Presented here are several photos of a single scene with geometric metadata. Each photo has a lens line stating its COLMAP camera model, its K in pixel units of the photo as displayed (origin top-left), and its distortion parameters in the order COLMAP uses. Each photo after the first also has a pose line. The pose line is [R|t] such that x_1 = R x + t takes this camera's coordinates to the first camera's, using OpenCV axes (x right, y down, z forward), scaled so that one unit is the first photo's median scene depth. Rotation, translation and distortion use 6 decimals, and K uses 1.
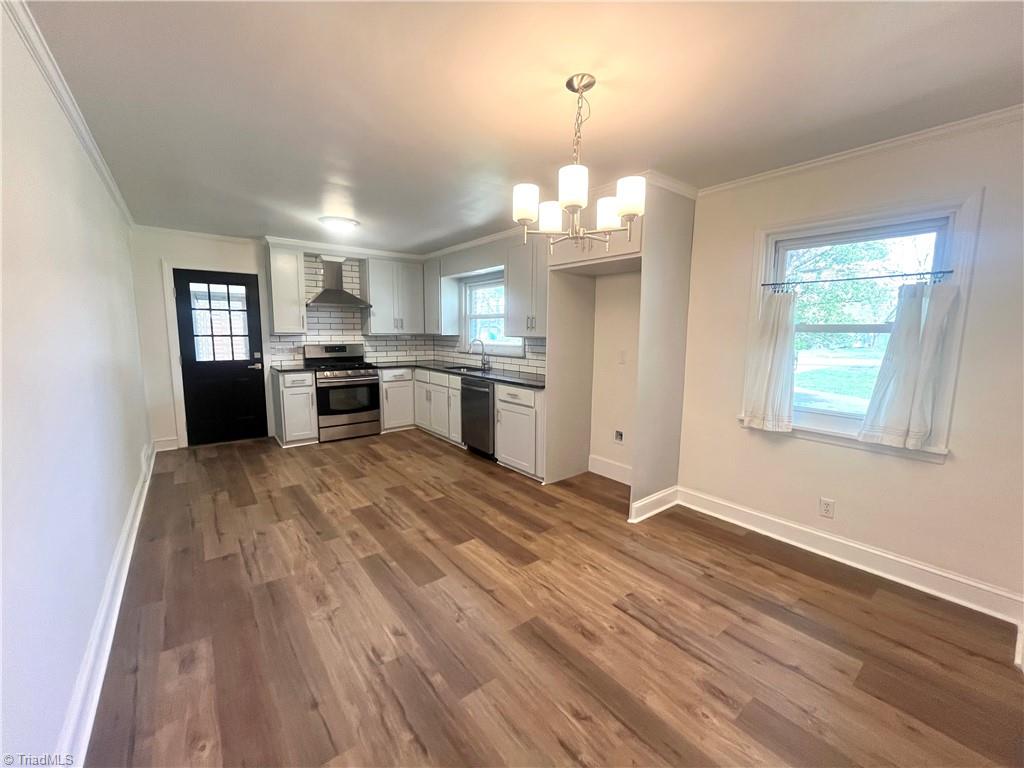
lens RADIAL K [[413.1, 0, 512.9], [0, 413.1, 383.1], [0, 0, 1]] dist [-0.002241, -0.000302]
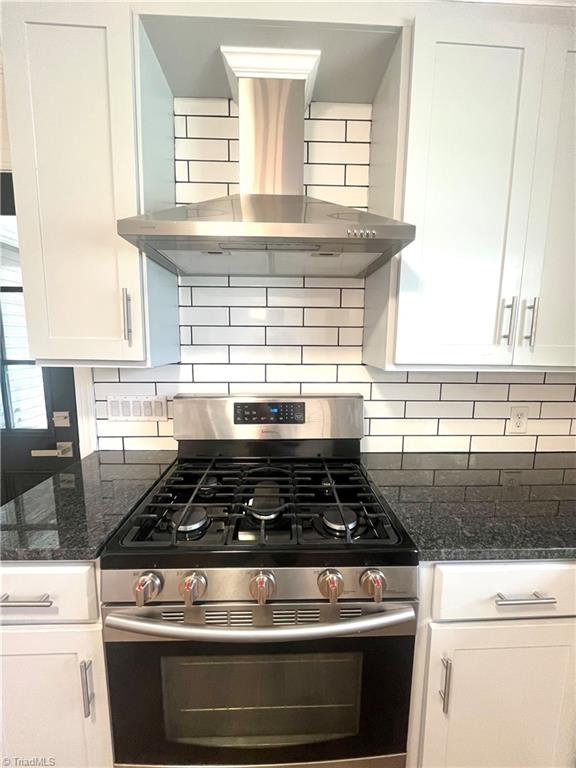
lens RADIAL K [[309.3, 0, 288.0], [0, 309.3, 384.0], [0, 0, 1]] dist [-0.003186, -0.000381]
pose [[0.805485, 0.081985, -0.586918, -0.356914], [-0.080292, 0.996350, 0.028985, -0.135432], [0.587152, 0.023777, 0.809128, 1.017758]]
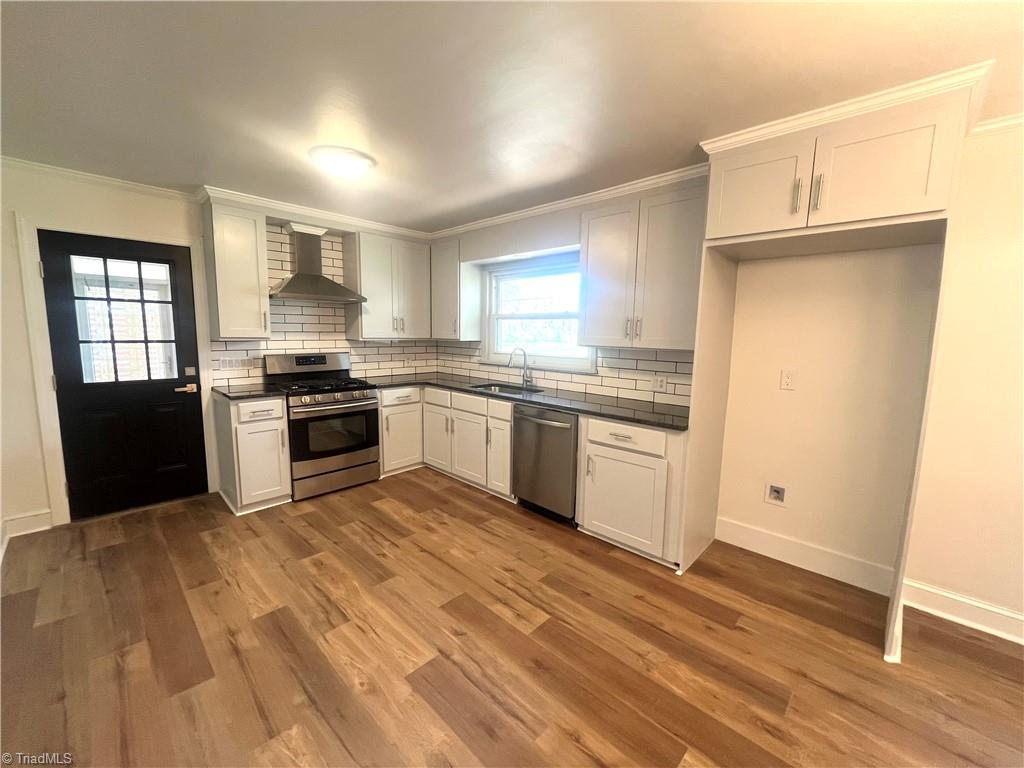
lens RADIAL K [[412.4, 0, 510.5], [0, 412.4, 383.6], [0, 0, 1]] dist [-0.003186, -0.000381]
pose [[0.990681, -0.008536, 0.135938, -0.233978], [0.008224, 0.999962, 0.002855, -0.051899], [-0.135958, -0.001711, 0.990713, 0.325235]]
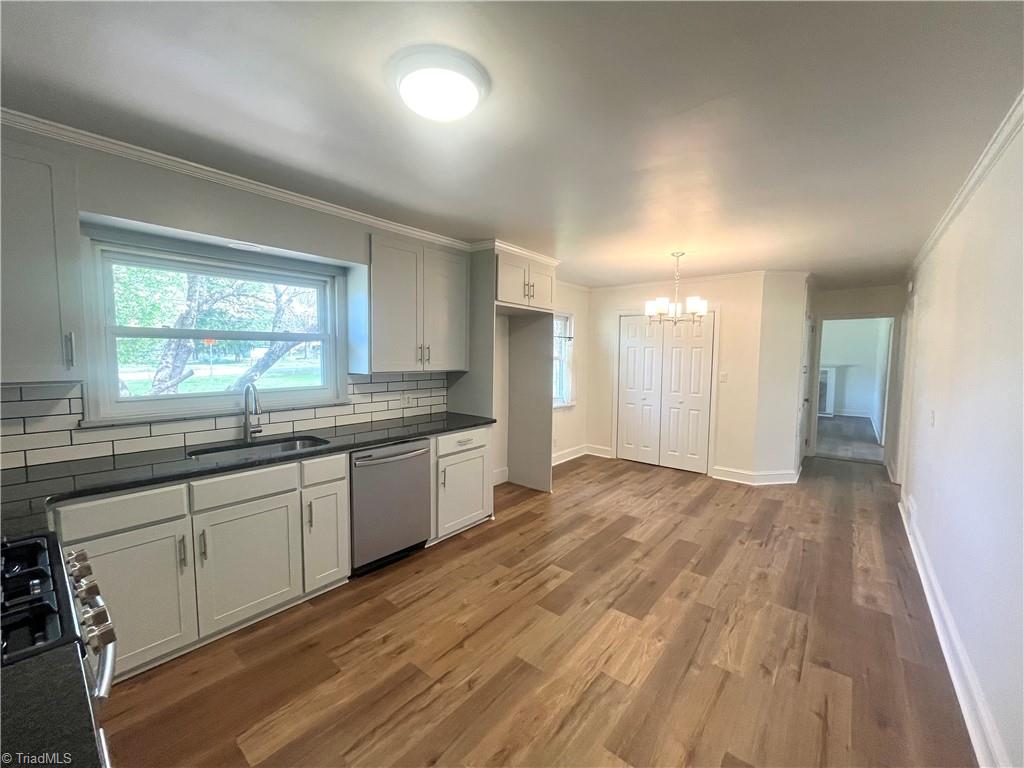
lens RADIAL K [[412.4, 0, 510.5], [0, 412.4, 383.6], [0, 0, 1]] dist [-0.003186, -0.000381]
pose [[-0.210127, -0.081159, 0.974300, -0.722695], [0.111217, 0.988095, 0.106294, -0.144069], [-0.971328, 0.130694, -0.198599, 0.934732]]
